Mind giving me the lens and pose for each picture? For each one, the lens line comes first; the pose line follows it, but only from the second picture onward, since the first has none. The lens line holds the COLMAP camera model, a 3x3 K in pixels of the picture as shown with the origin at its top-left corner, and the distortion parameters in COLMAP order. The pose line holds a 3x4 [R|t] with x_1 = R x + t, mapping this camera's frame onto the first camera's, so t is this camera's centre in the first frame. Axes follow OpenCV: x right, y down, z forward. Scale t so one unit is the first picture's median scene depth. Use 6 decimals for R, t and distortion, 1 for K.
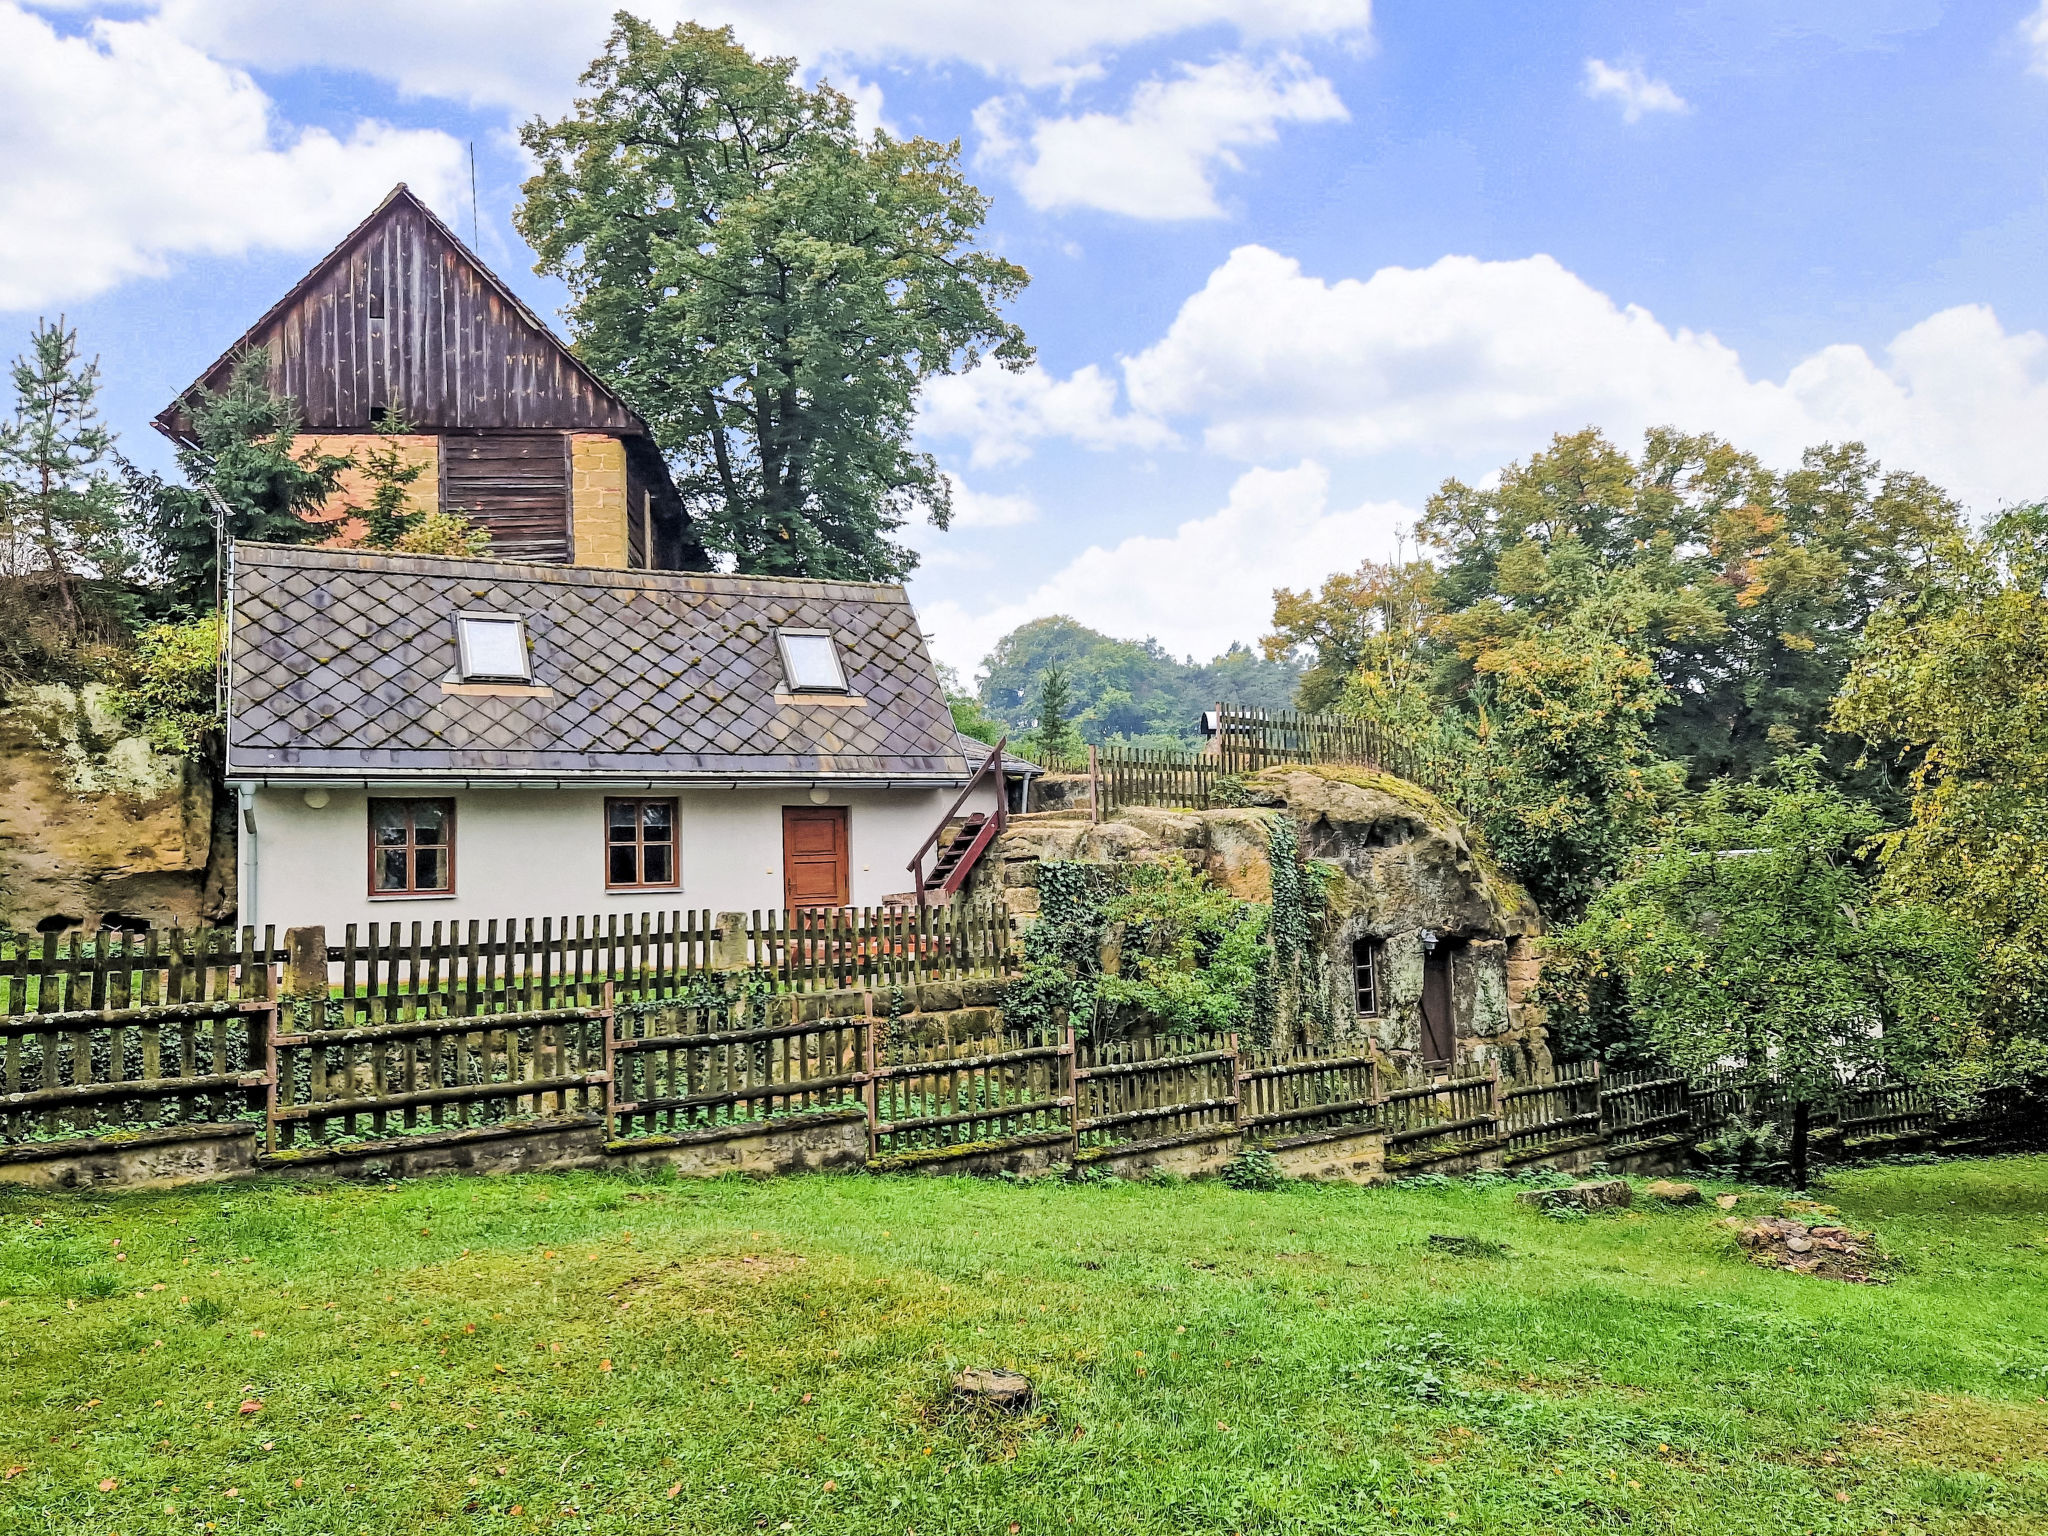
lens RADIAL K [[1596.1, 0, 1025.8], [0, 1596.1, 786.7], [0, 0, 1]] dist [0.081745, -0.071315]
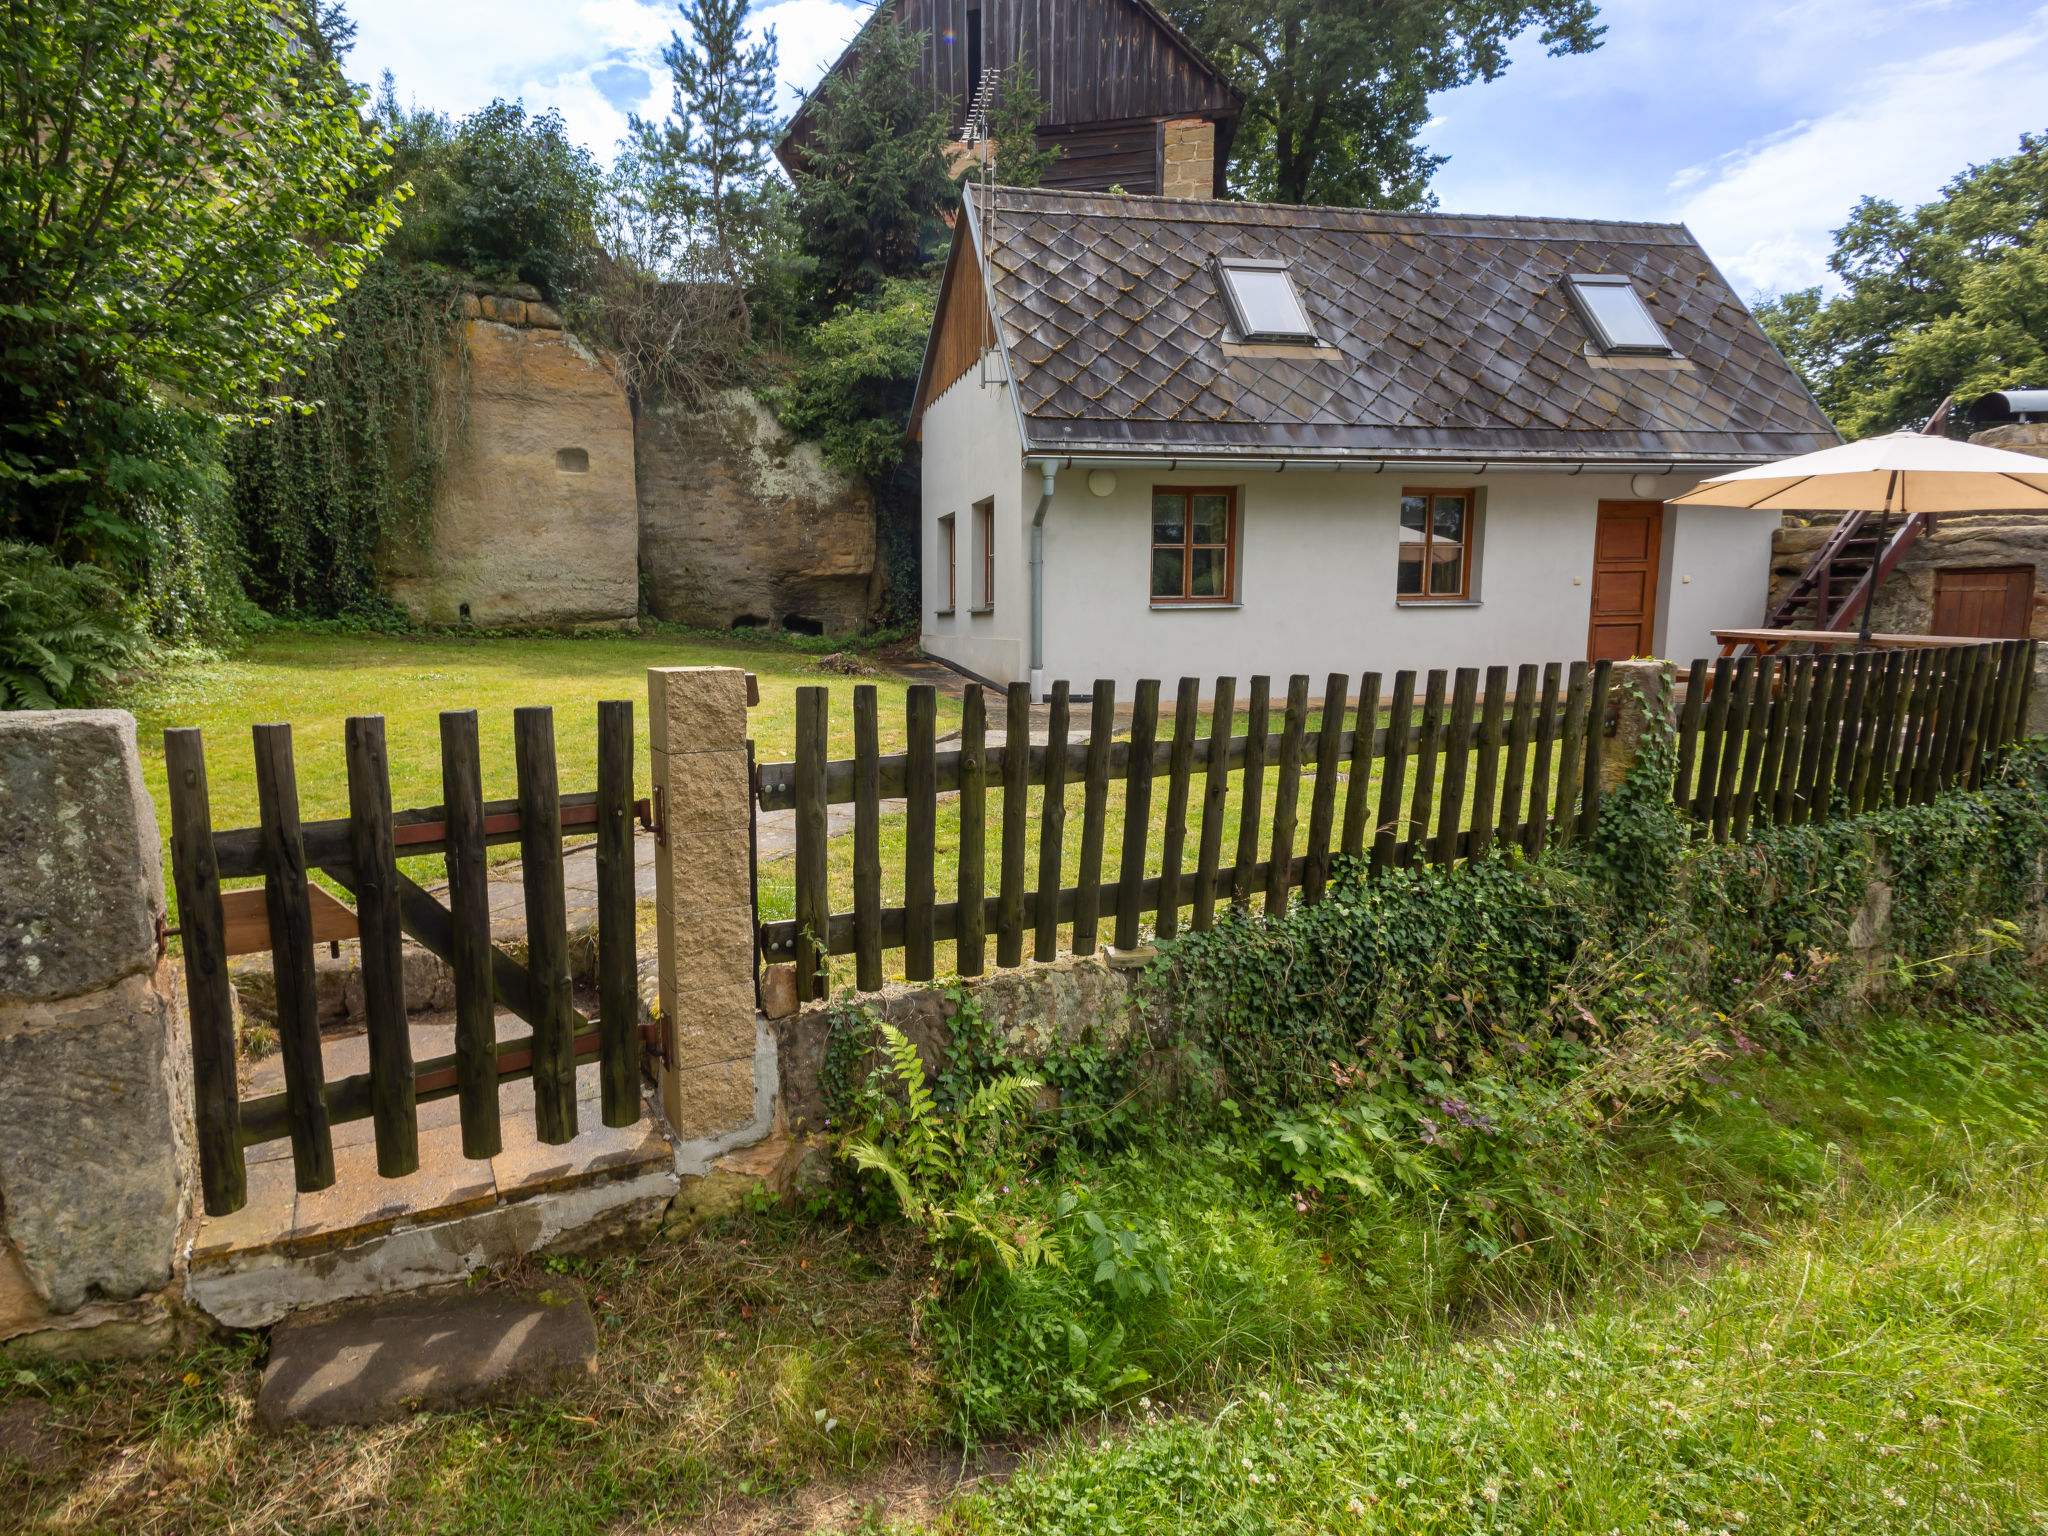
lens RADIAL K [[1080.9, 0, 890.2], [0, 1080.9, 768.7], [0, 0, 1]] dist [0.016529, -0.005617]
pose [[0.963859, 0.058252, -0.259966, -0.344015], [-0.000859, 0.976477, 0.215619, 0.026224], [0.266411, -0.207603, 0.941236, 0.365563]]
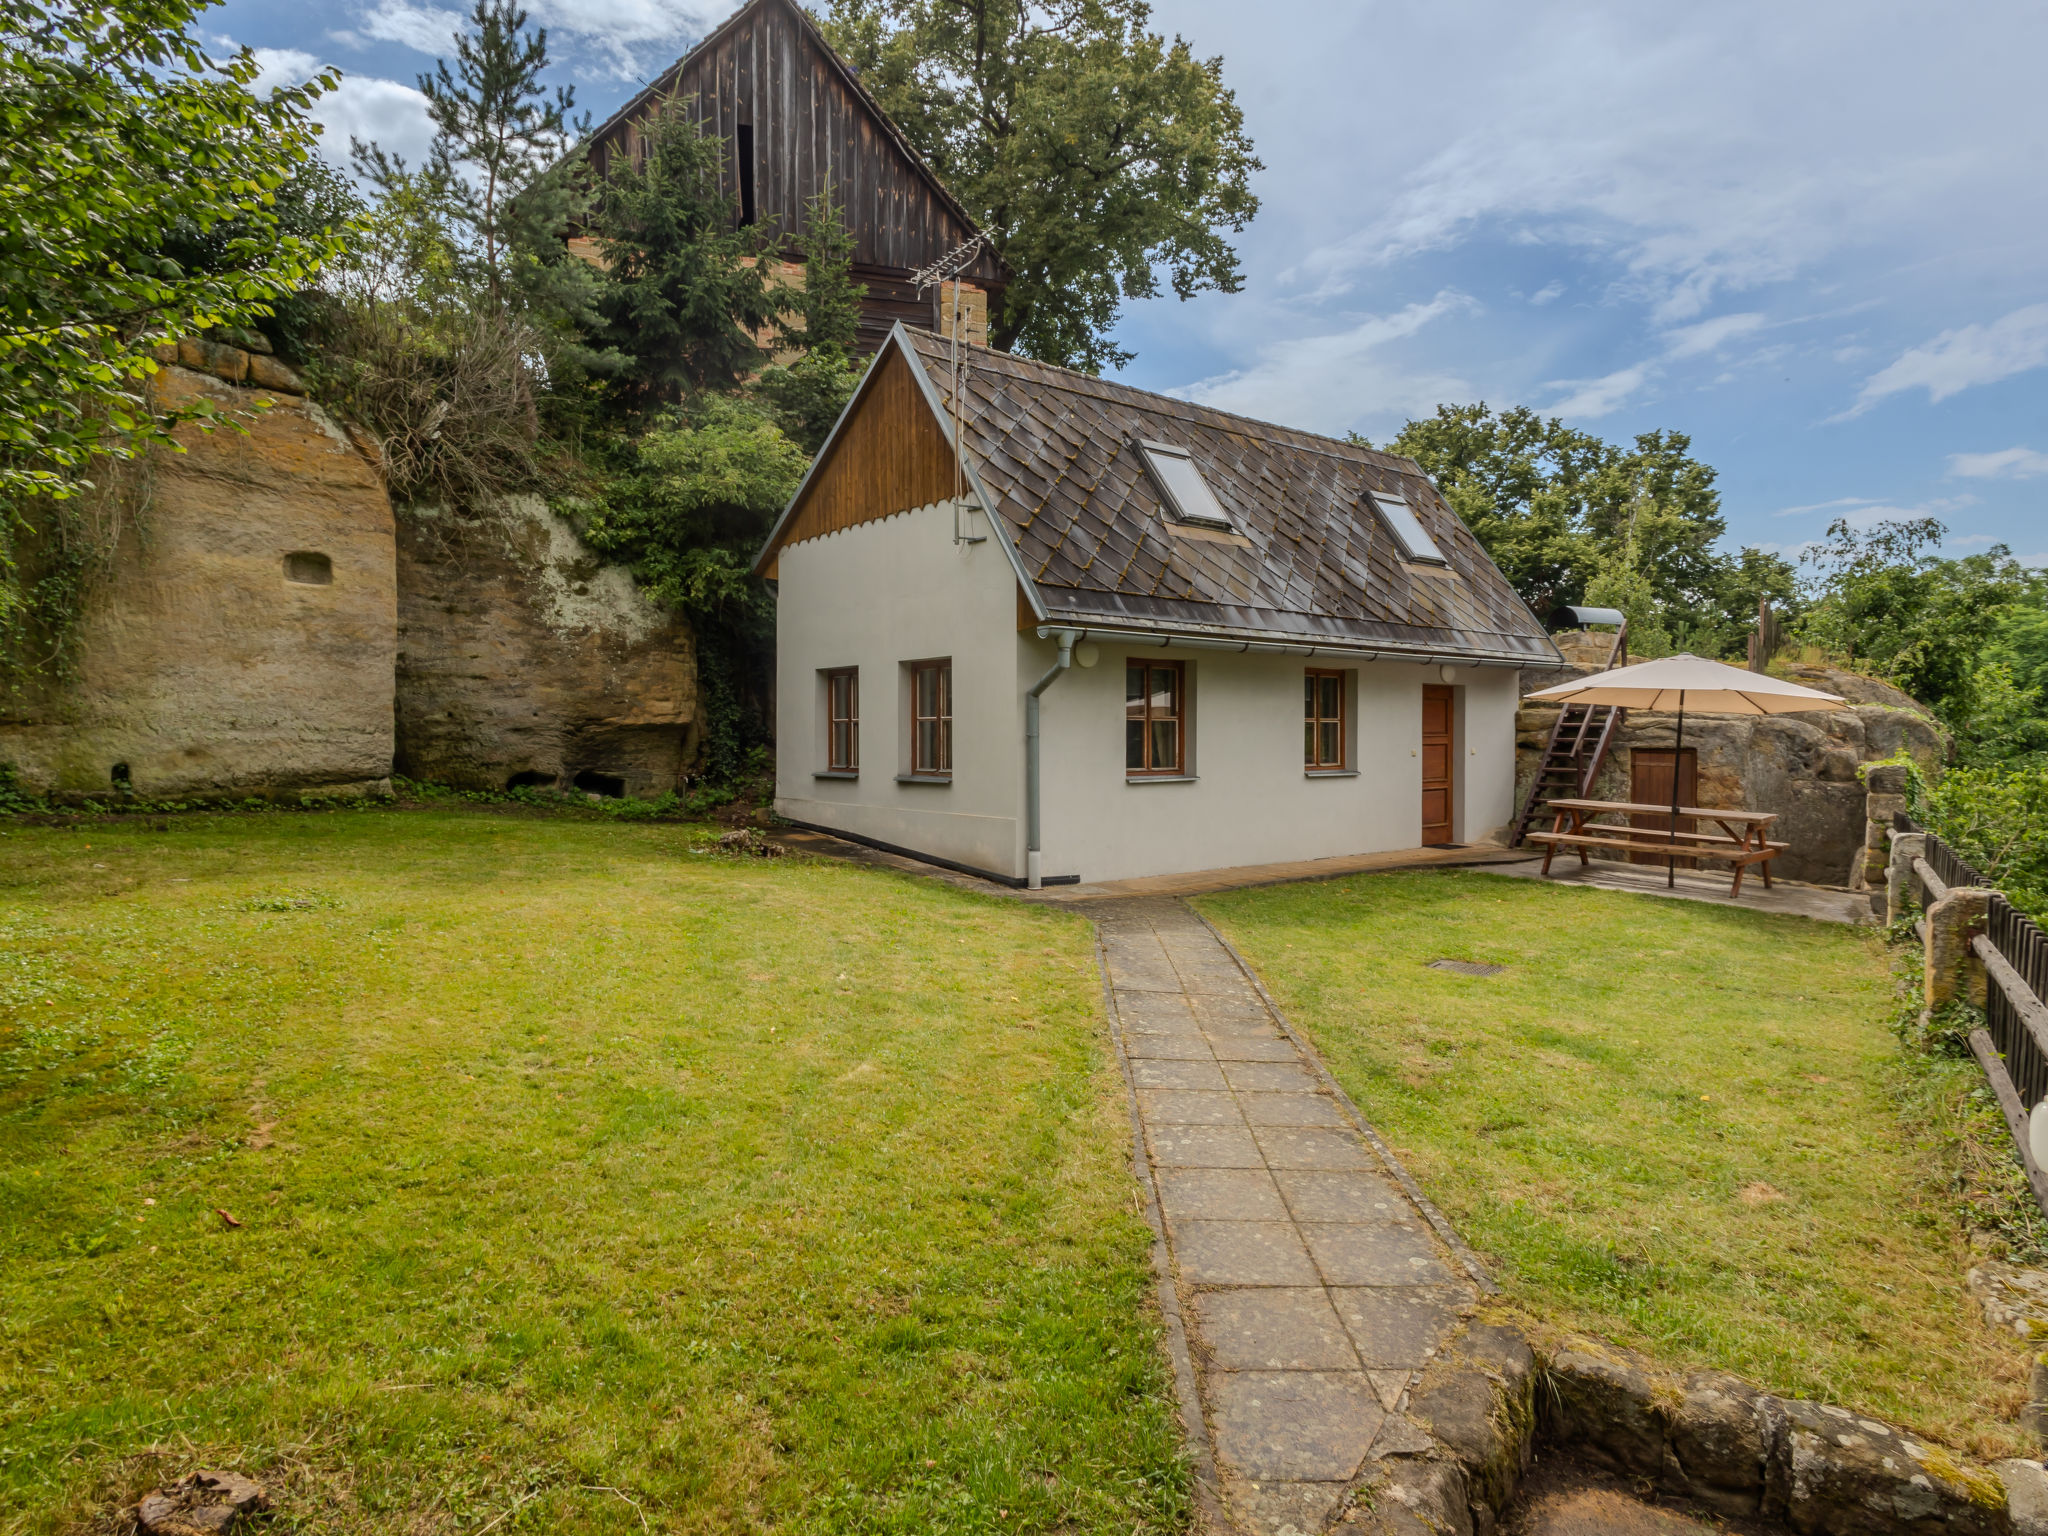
lens RADIAL K [[1144.1, 0, 1024.0], [0, 1144.1, 768.0], [0, 0, 1]] dist [0.014642, -0.000249]
pose [[0.975092, 0.027047, 0.220147, -0.521892], [-0.048299, 0.994612, 0.091731, 0.010578], [-0.216479, -0.100079, 0.971144, 0.399753]]
